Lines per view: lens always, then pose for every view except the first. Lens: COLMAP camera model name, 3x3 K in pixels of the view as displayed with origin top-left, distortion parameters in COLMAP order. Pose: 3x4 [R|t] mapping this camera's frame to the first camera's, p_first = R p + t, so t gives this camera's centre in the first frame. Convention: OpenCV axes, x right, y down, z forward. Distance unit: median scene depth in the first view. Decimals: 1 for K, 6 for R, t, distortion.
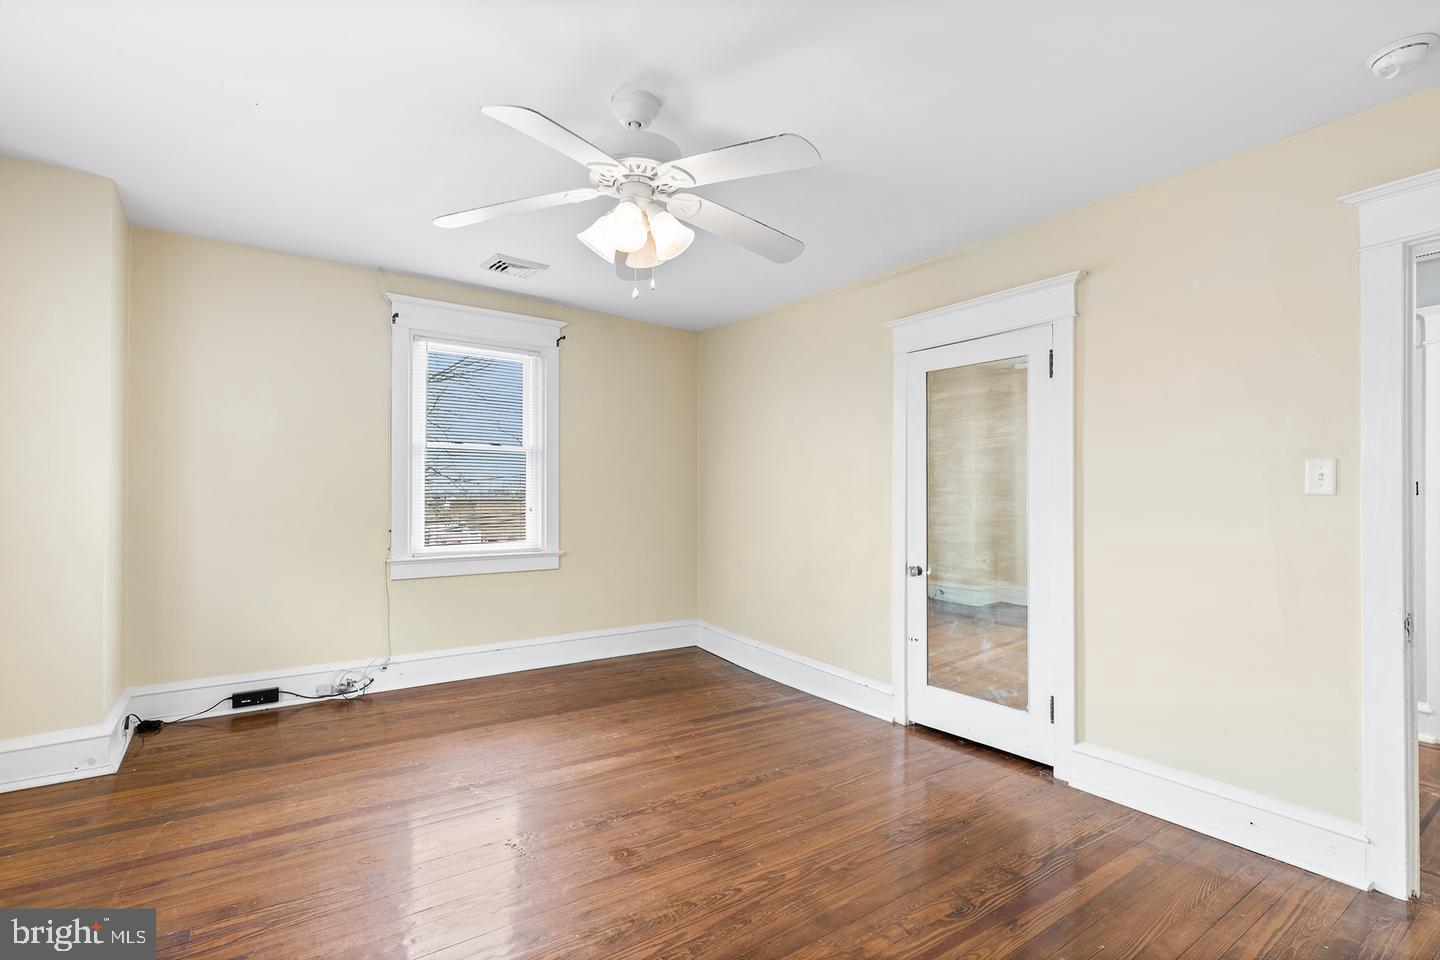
lens RADIAL K [[652.2, 0, 732.2], [0, 652.2, 488.6], [0, 0, 1]] dist [0.002011, 0.000270]
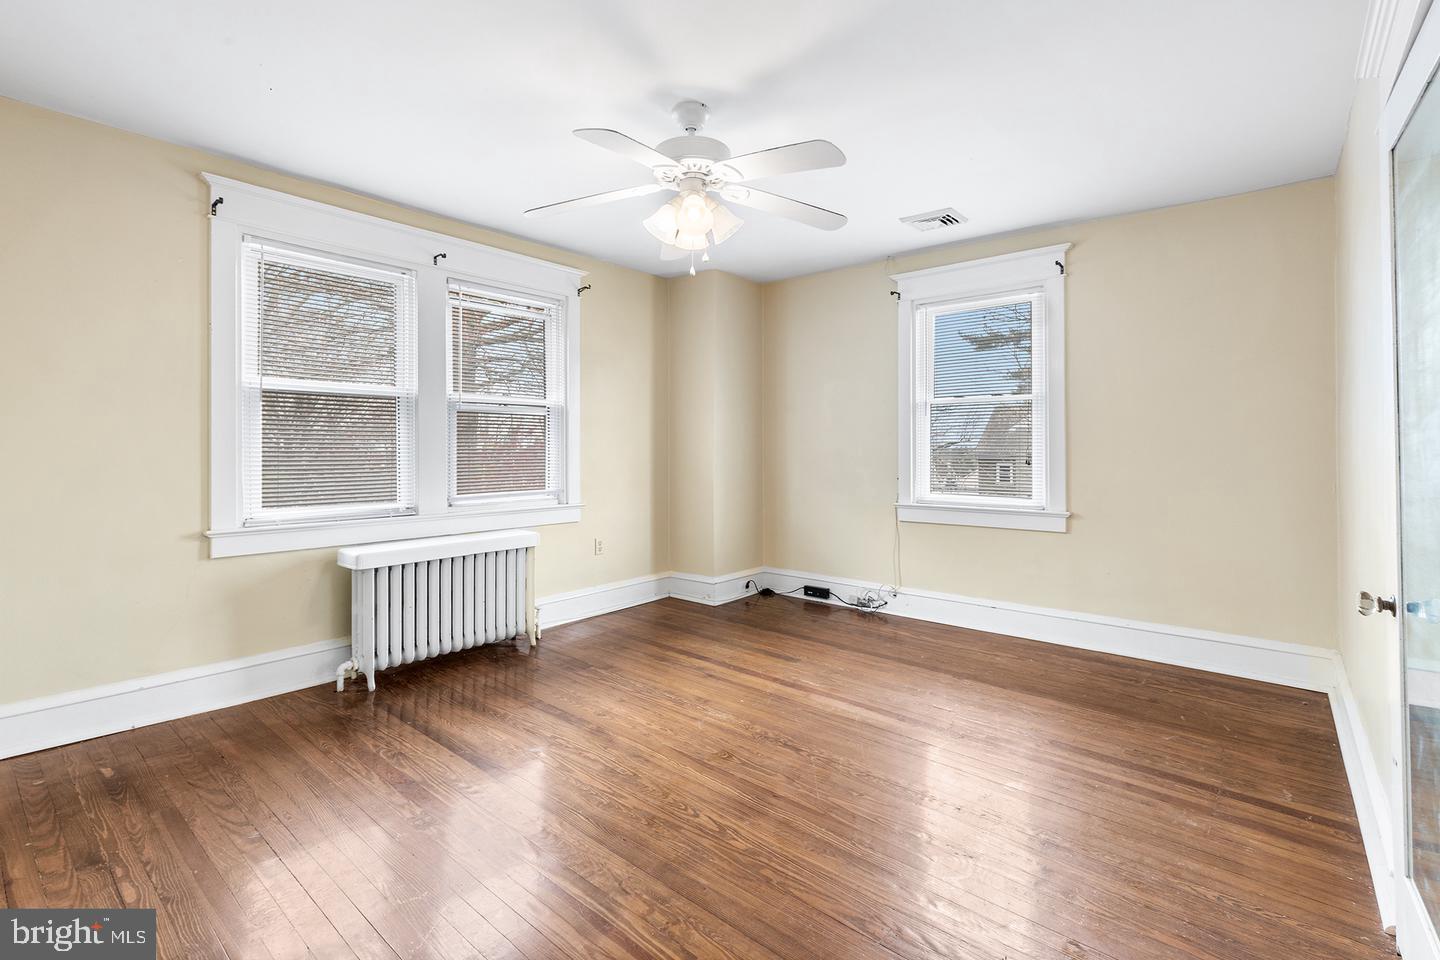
lens RADIAL K [[652.2, 0, 698.8], [0, 652.2, 444.3], [0, 0, 1]] dist [0.002011, 0.000270]
pose [[0.228342, -0.015668, -0.973455, 0.558799], [0.011146, 0.999847, -0.013478, 0.016183], [0.973517, -0.007773, 0.228482, 0.410712]]
